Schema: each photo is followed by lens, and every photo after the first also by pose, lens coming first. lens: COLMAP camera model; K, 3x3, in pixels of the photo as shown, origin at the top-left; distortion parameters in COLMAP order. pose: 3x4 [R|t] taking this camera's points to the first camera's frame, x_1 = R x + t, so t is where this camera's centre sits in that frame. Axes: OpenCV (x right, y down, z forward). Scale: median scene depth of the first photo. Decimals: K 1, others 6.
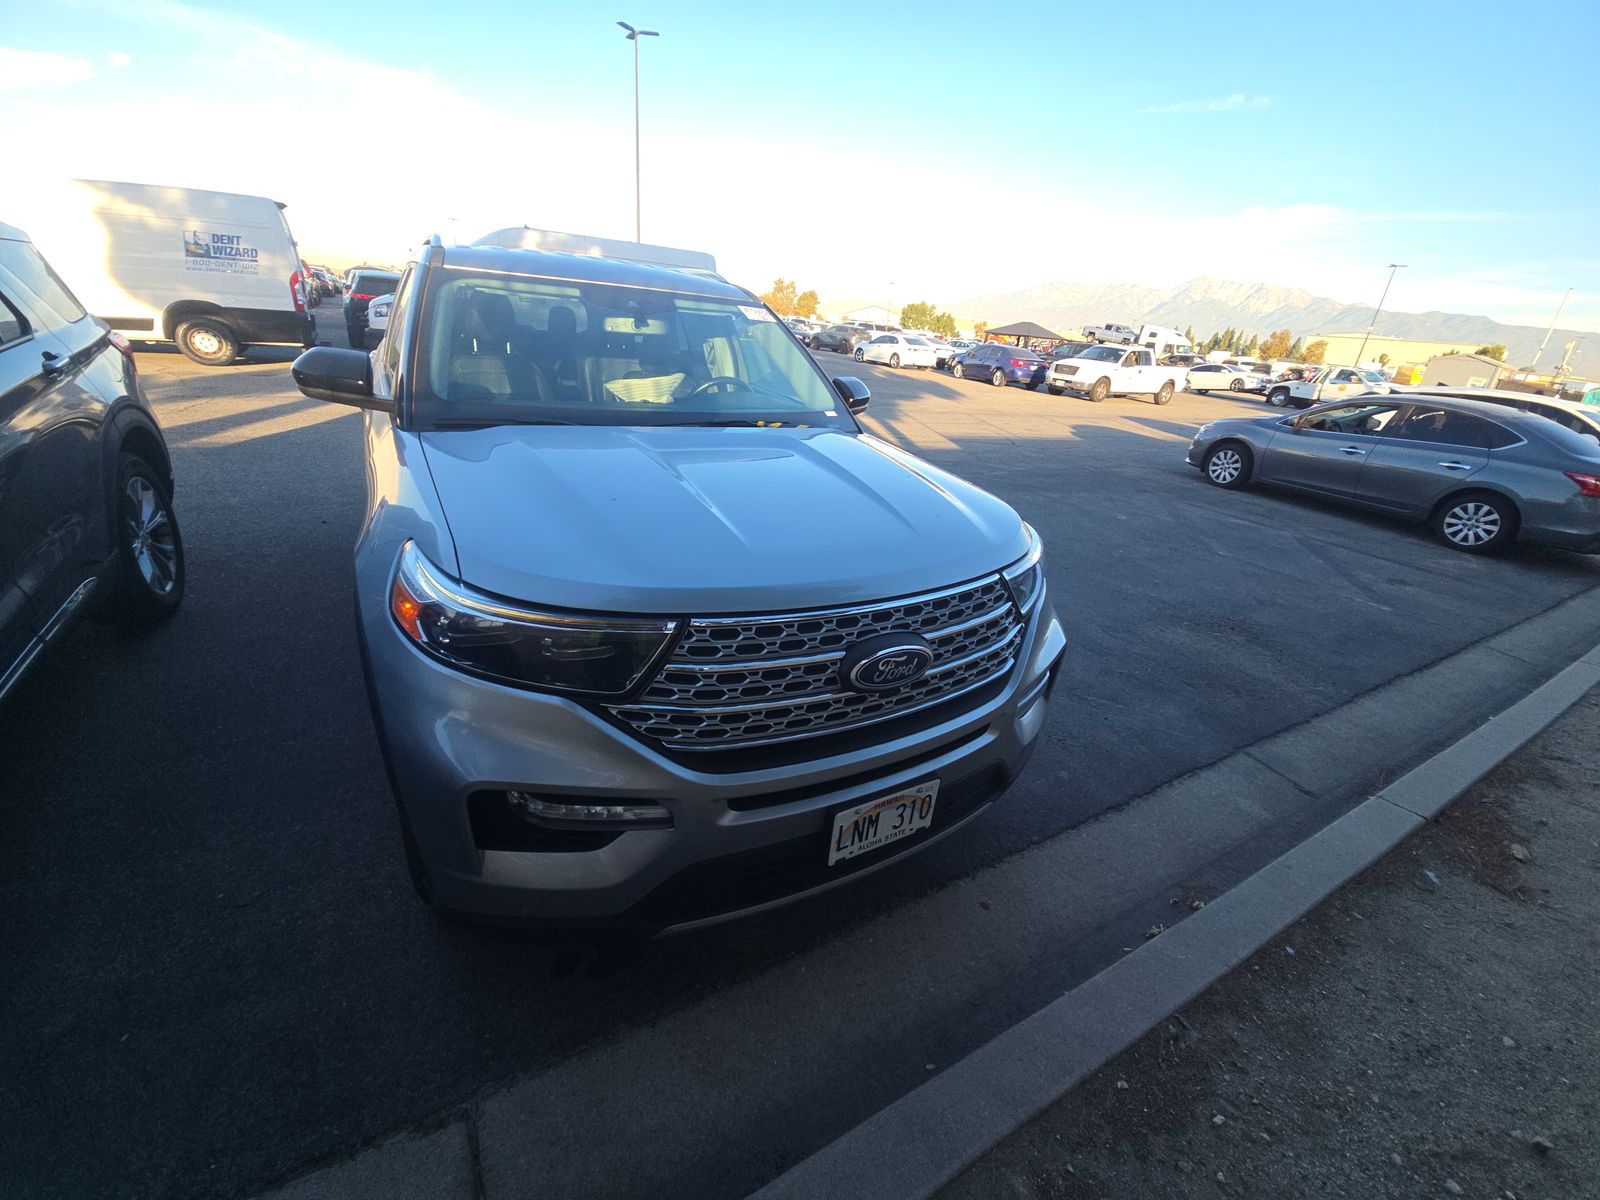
lens RADIAL K [[641.2, 0, 800.0], [0, 641.2, 600.0], [0, 0, 1]] dist [-0.000997, -0.000419]
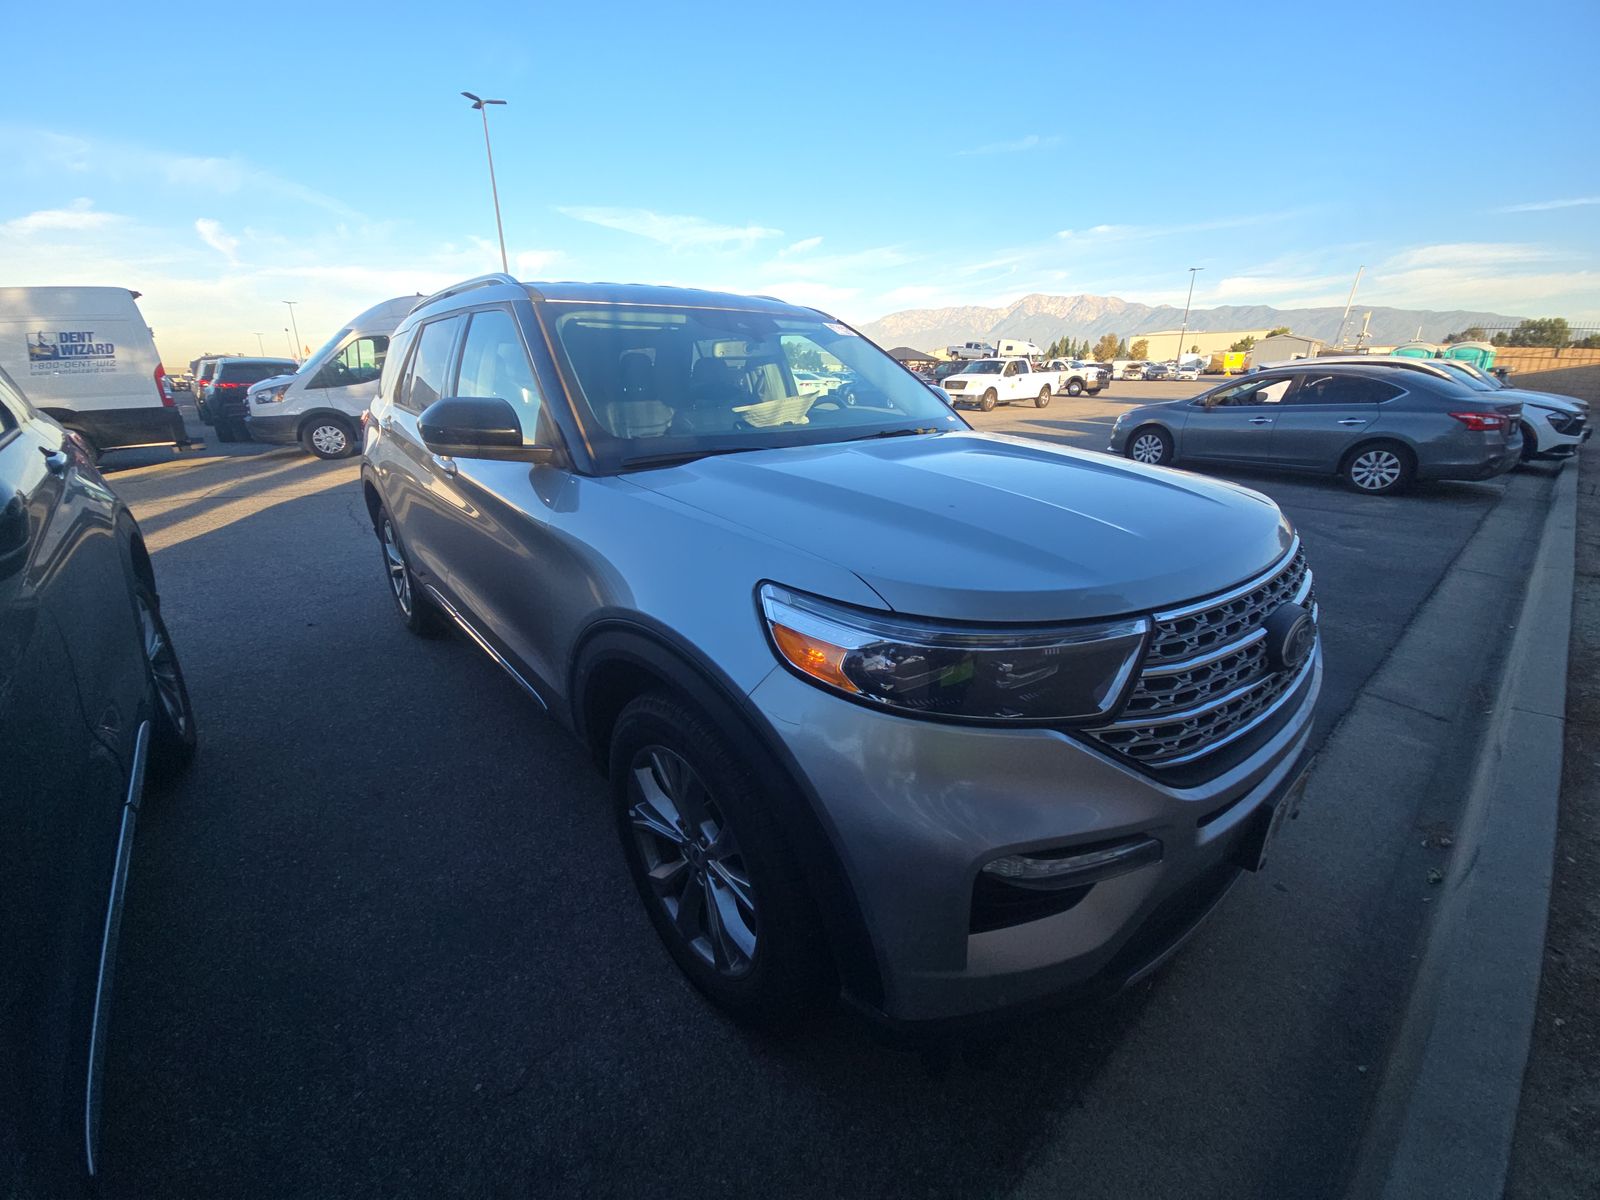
lens RADIAL K [[638.4, 0, 794.3], [0, 638.4, 599.3], [0, 0, 1]] dist [0.009439, -0.010504]
pose [[0.977635, -0.153237, 0.144043, -0.117610], [0.161552, 0.985703, -0.047857, -0.004310], [-0.134650, 0.070057, 0.988414, 0.030504]]
